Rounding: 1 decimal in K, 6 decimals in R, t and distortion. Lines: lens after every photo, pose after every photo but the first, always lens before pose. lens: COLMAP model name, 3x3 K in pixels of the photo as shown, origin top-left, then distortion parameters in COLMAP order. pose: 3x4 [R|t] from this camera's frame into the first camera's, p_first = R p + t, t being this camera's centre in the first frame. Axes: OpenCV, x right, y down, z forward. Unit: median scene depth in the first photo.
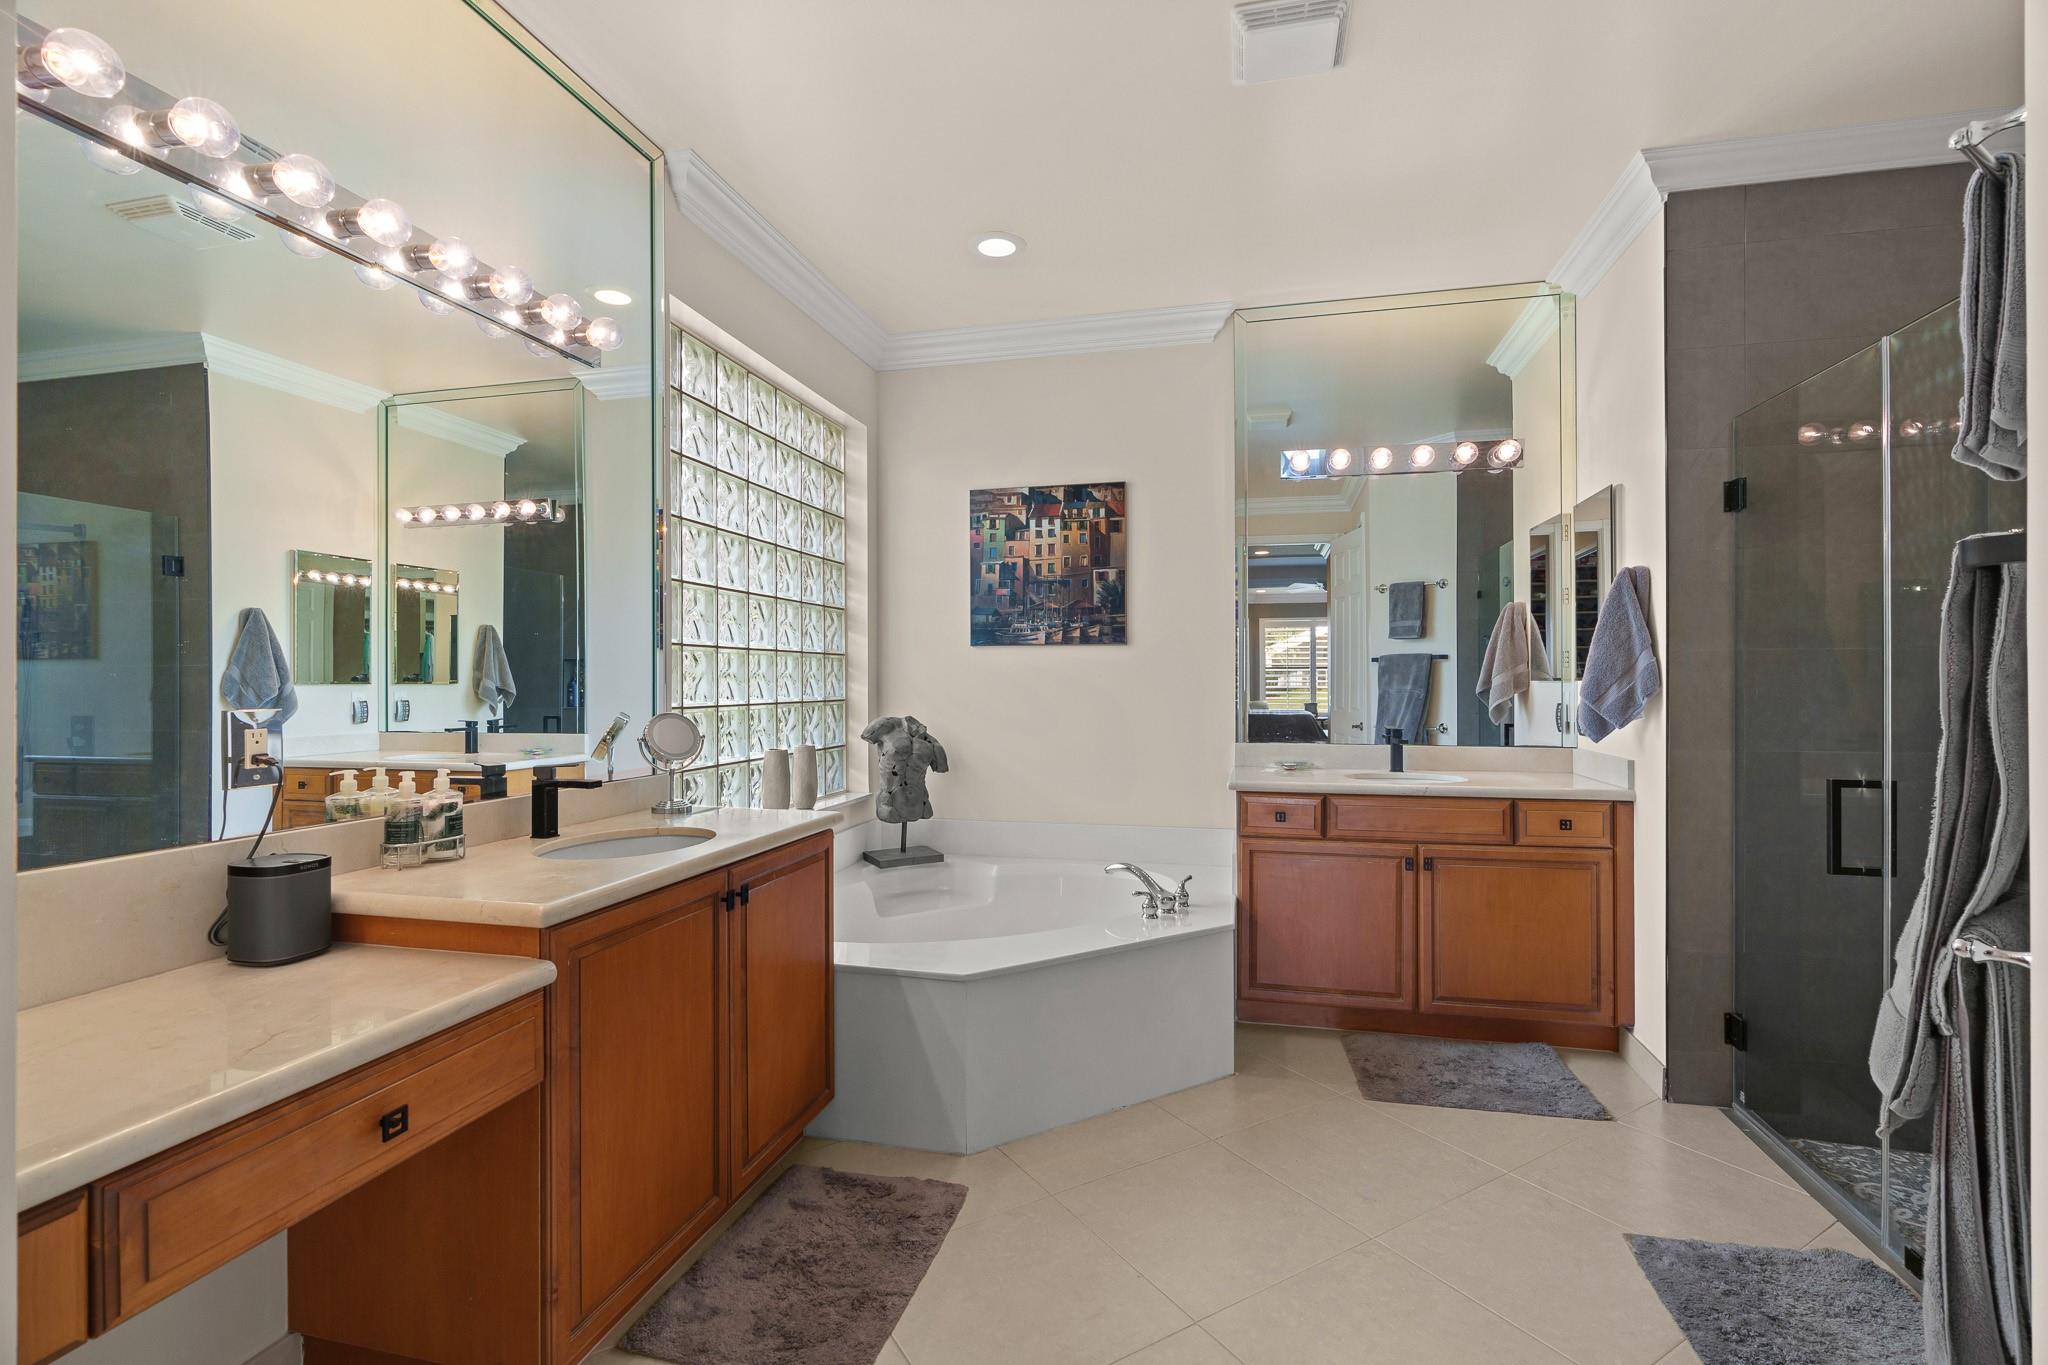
lens RADIAL K [[933.9, 0, 1009.9], [0, 933.9, 681.5], [0, 0, 1]] dist [-0.011033, 0.003975]
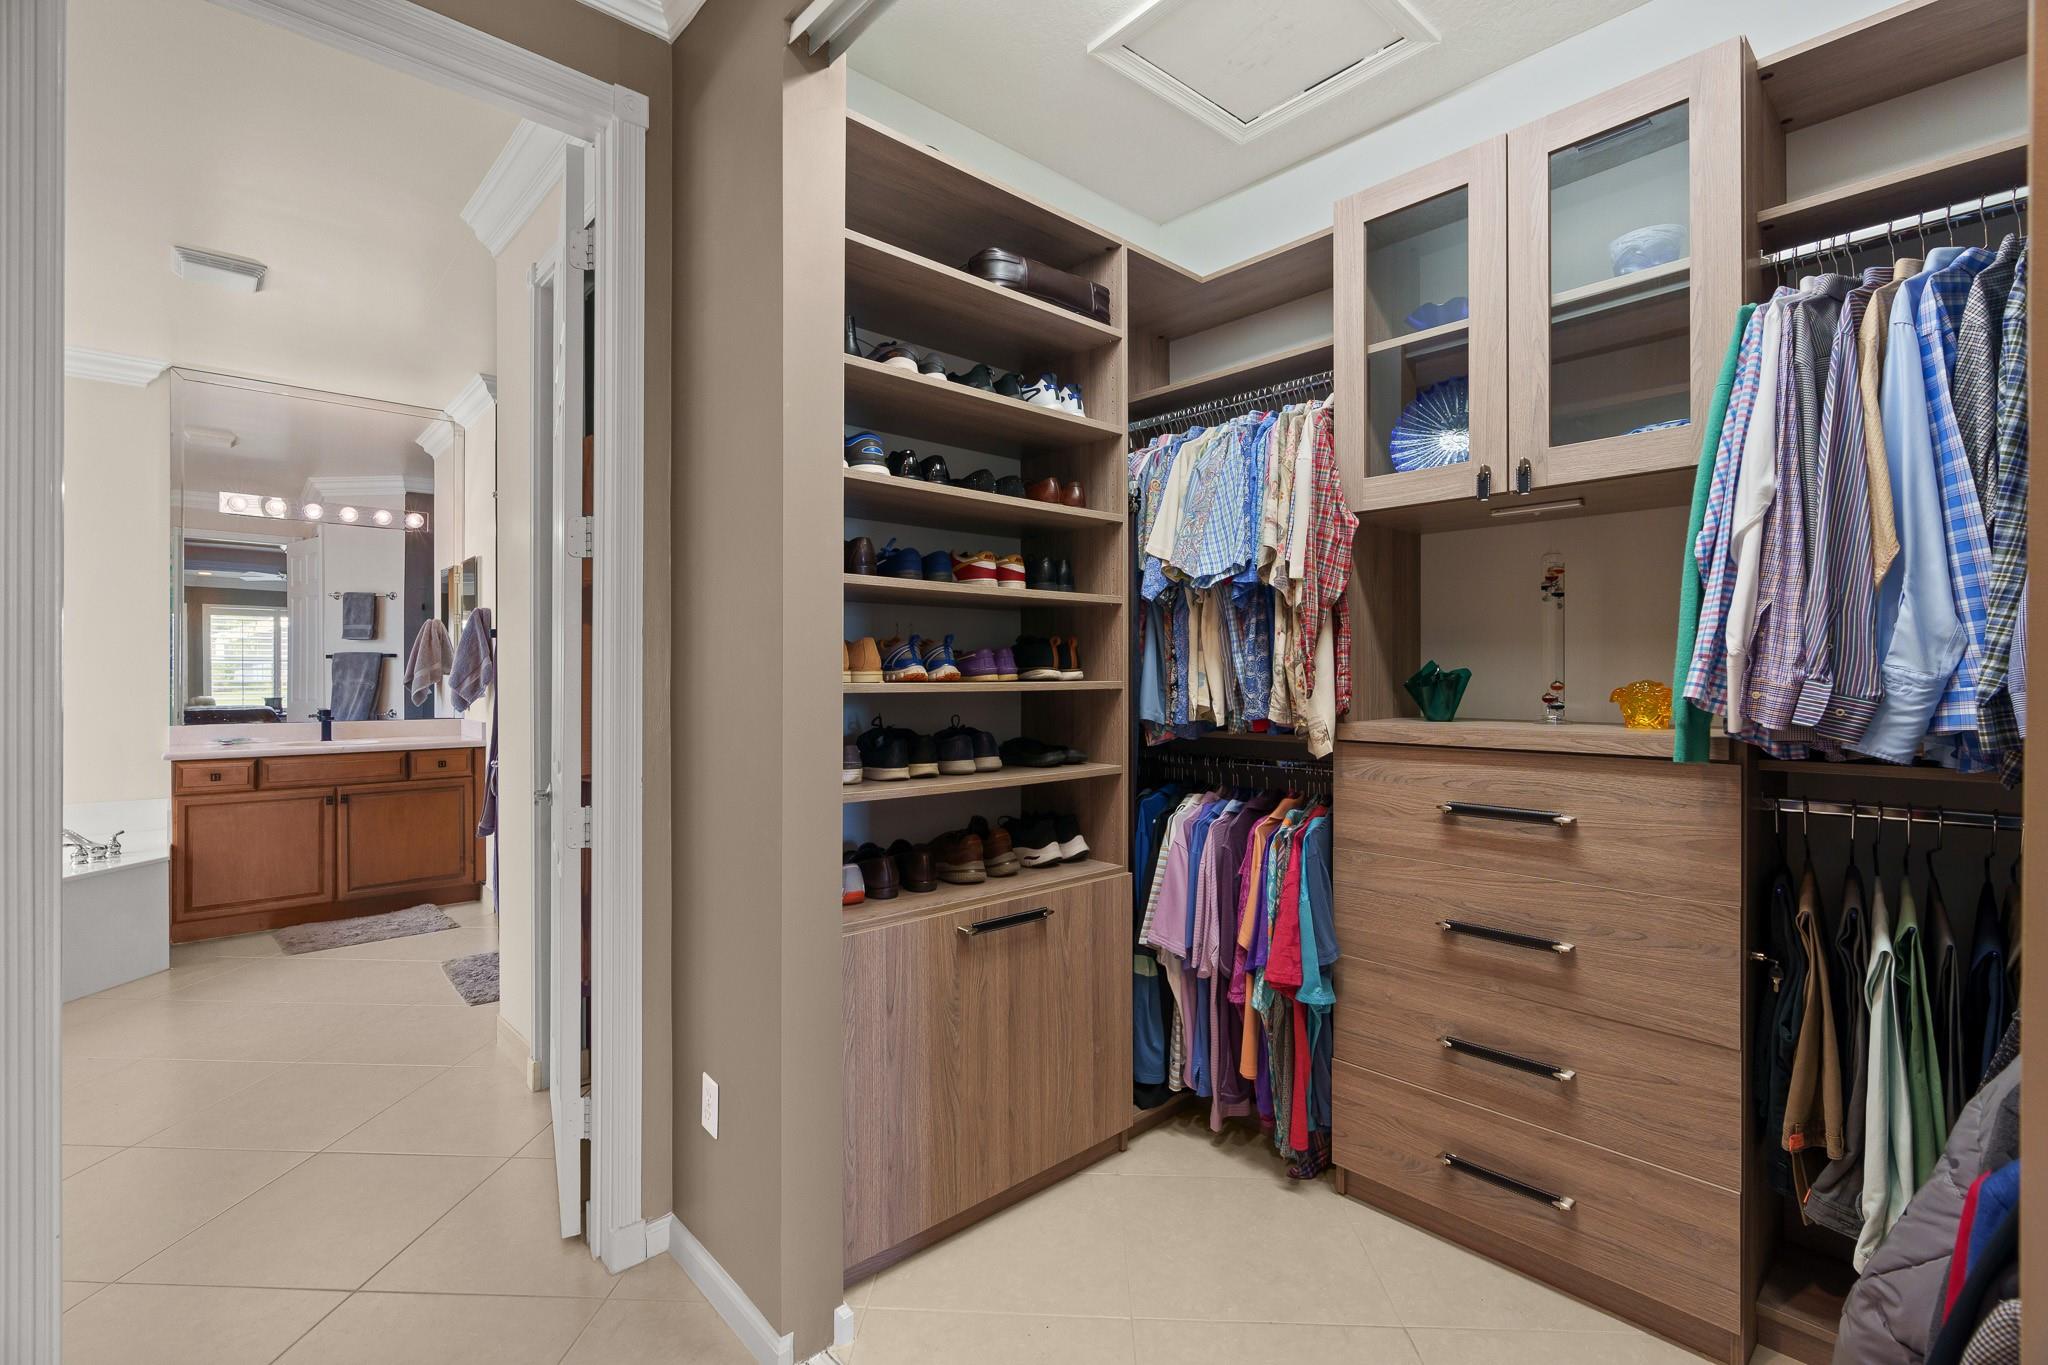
lens RADIAL K [[933.9, 0, 1053.3], [0, 933.9, 673.2], [0, 0, 1]] dist [-0.011033, 0.003975]
pose [[0.539147, 0.002968, 0.842206, -0.147189], [-0.001481, 0.999996, -0.002576, -0.000998], [-0.842210, 0.000142, 0.539149, -0.585813]]
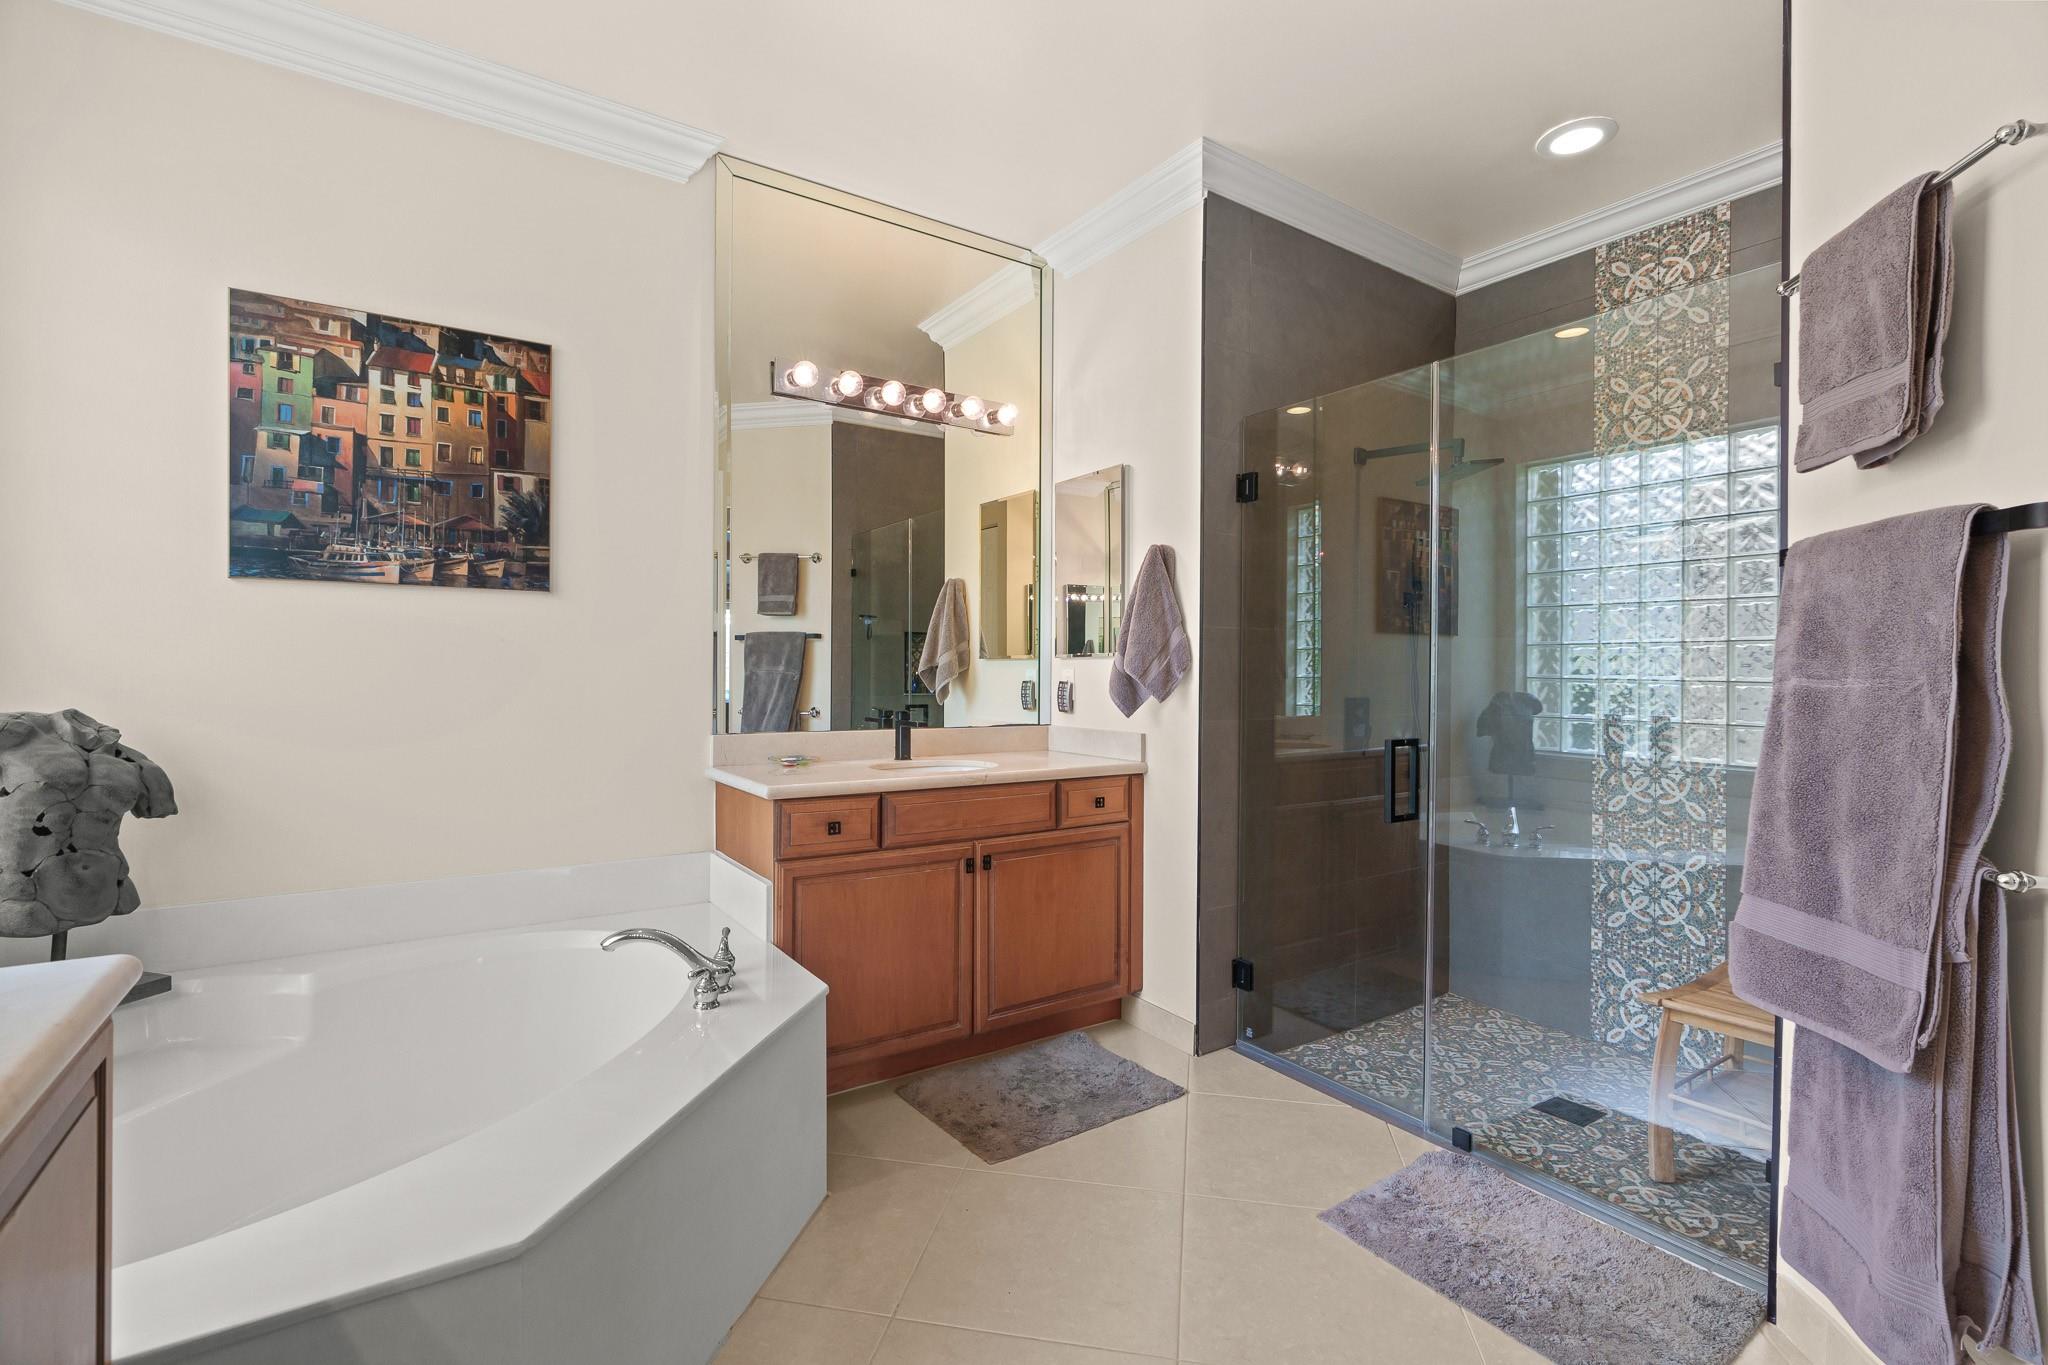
lens RADIAL K [[933.9, 0, 1031.5], [0, 933.9, 676.2], [0, 0, 1]] dist [-0.011033, 0.003975]
pose [[0.658771, 0.003354, 0.752336, -0.145655], [-0.007866, 0.999966, 0.002429, 0.014793], [-0.752302, -0.007518, 0.658775, 0.310266]]
